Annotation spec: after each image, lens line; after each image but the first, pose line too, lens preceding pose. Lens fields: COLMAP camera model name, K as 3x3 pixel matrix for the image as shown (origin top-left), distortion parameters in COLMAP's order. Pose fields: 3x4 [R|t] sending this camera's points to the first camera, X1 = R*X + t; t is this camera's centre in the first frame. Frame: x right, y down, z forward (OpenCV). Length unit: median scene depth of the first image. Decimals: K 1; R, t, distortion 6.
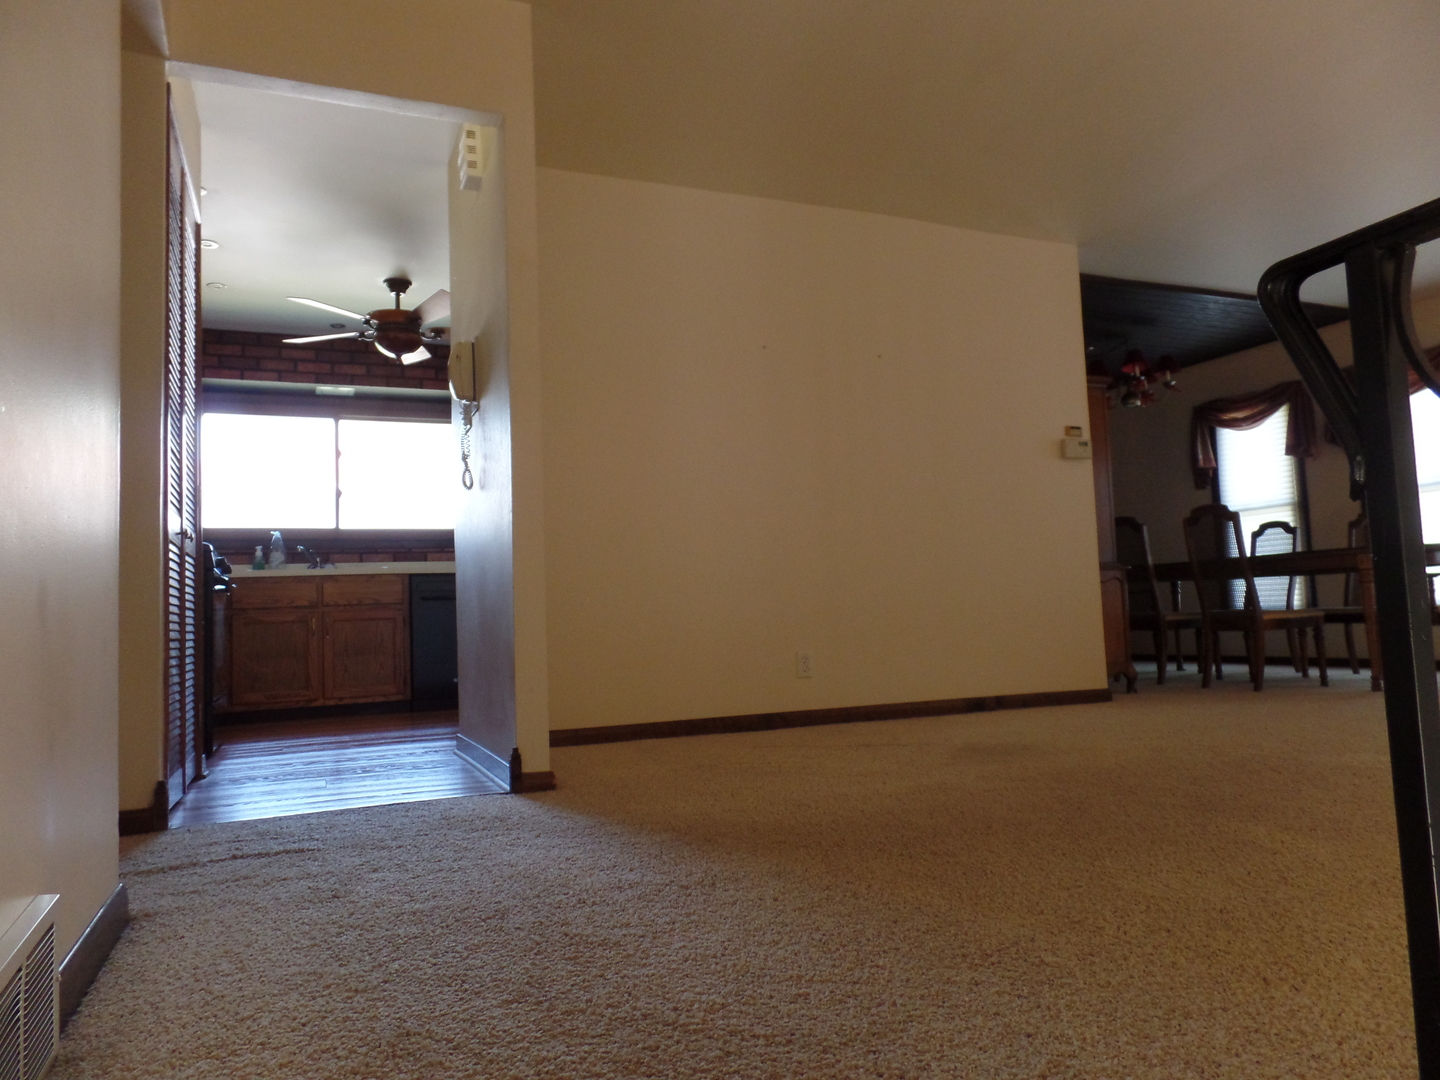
lens RADIAL K [[988.8, 0, 713.7], [0, 988.8, 540.6], [0, 0, 1]] dist [-0.007217, -0.000889]
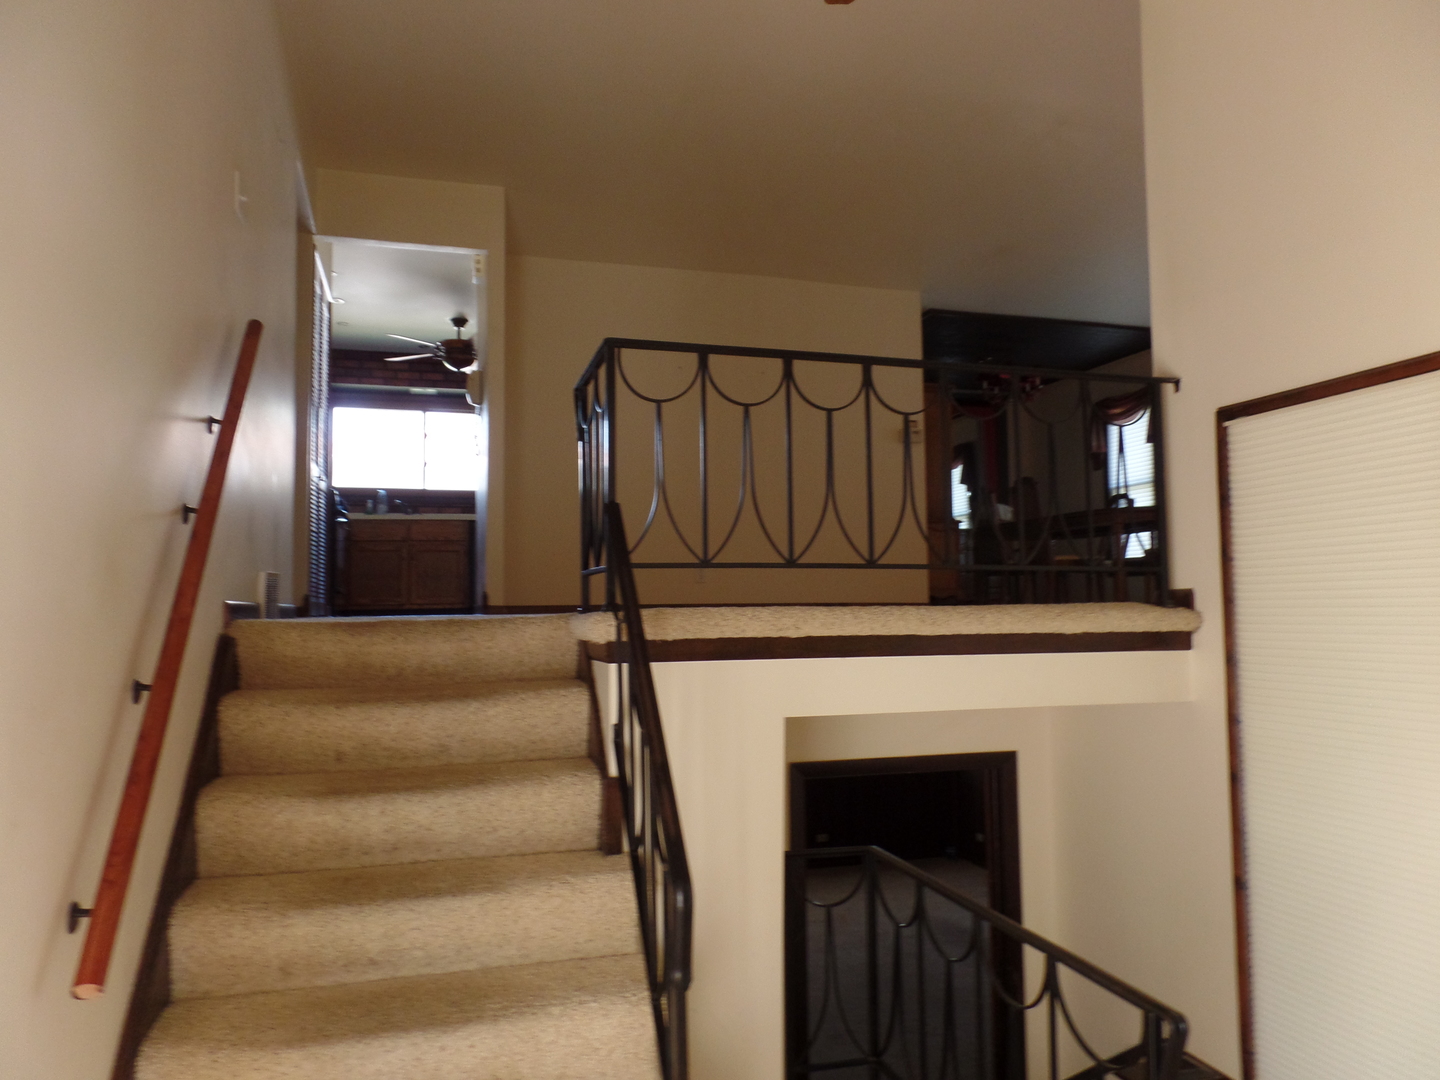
lens RADIAL K [[988.8, 0, 724.0], [0, 988.8, 540.4], [0, 0, 1]] dist [-0.007217, -0.000889]
pose [[0.994267, 0.018782, -0.105261, 0.219276], [-0.017912, 0.999797, 0.009211, 0.045383], [0.105413, -0.007273, 0.994402, -0.403125]]
